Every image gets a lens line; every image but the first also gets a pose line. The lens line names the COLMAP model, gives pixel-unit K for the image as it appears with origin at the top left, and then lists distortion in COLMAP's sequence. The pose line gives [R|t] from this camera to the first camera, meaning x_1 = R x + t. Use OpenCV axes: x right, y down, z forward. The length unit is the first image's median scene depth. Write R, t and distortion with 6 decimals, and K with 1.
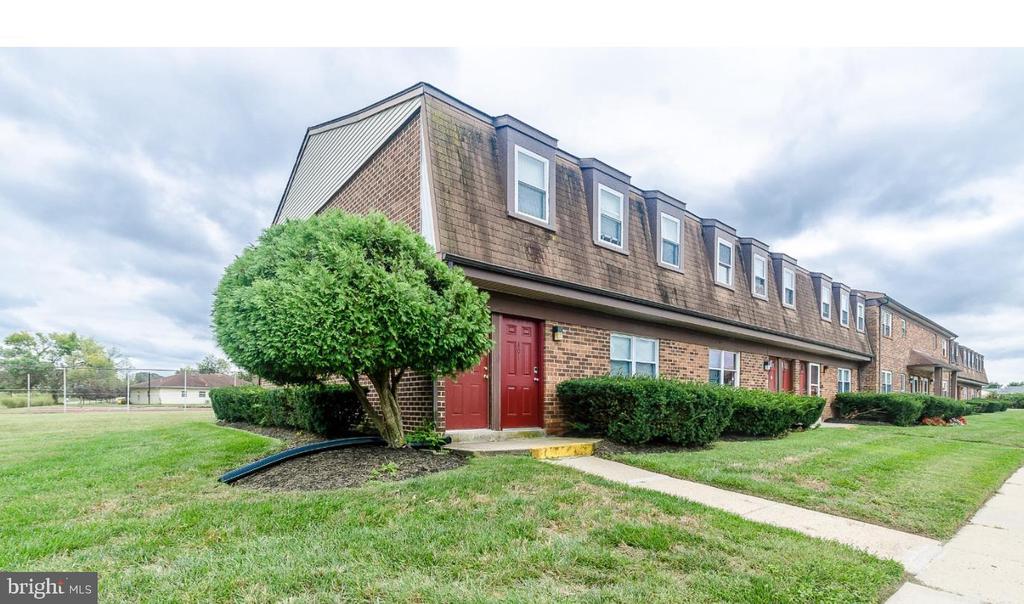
lens RADIAL K [[440.0, 0, 508.9], [0, 440.0, 399.1], [0, 0, 1]] dist [-0.003523, -0.000002]
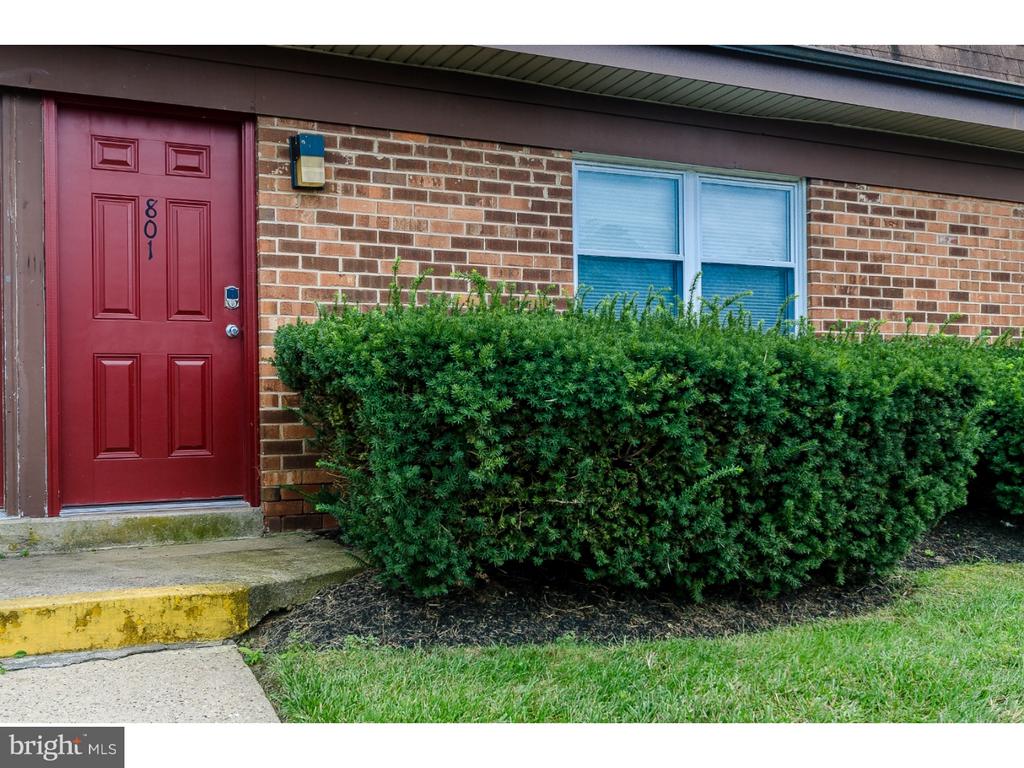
lens RADIAL K [[988.2, 0, 511.1], [0, 988.2, 380.8], [0, 0, 1]] dist [-0.010022, 0.000000]
pose [[0.974353, -0.015752, -0.224474, 0.362831], [0.012763, 0.999810, -0.014759, -0.000841], [0.224663, 0.011516, 0.974368, 0.414394]]
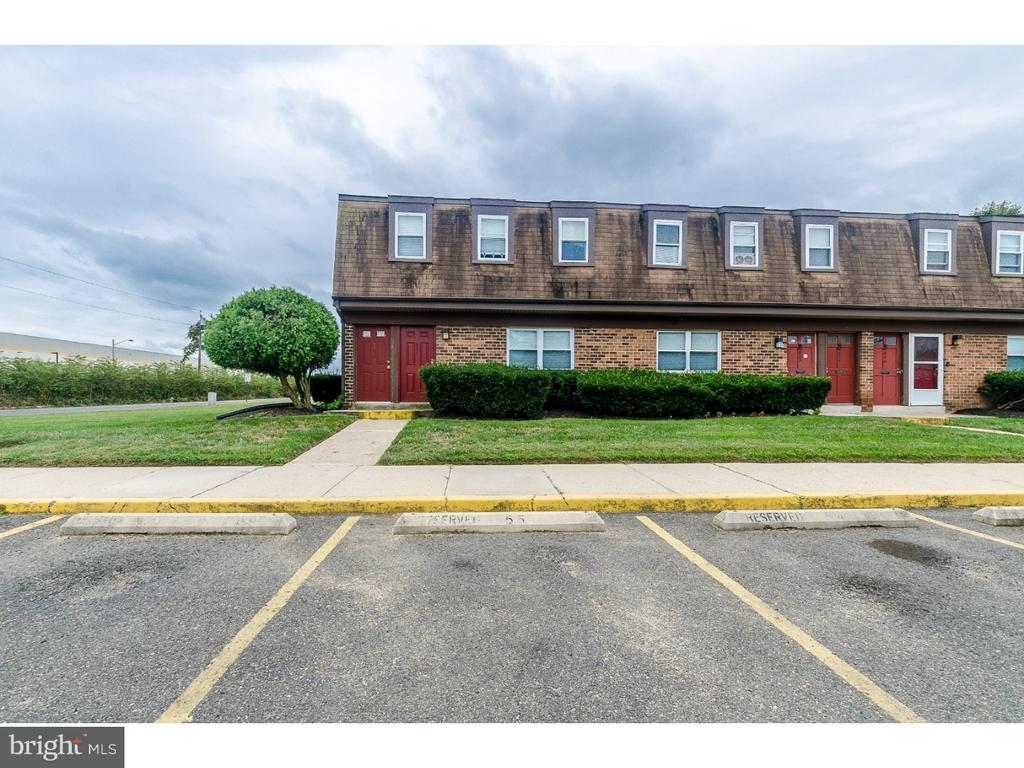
lens RADIAL K [[449.2, 0, 507.8], [0, 449.2, 389.1], [0, 0, 1]] dist [-0.000269, -0.000917]
pose [[0.826965, -0.006781, -0.562212, 1.028480], [0.001923, 0.999956, -0.009232, 0.034686], [0.562250, 0.006554, 0.826941, -0.043402]]
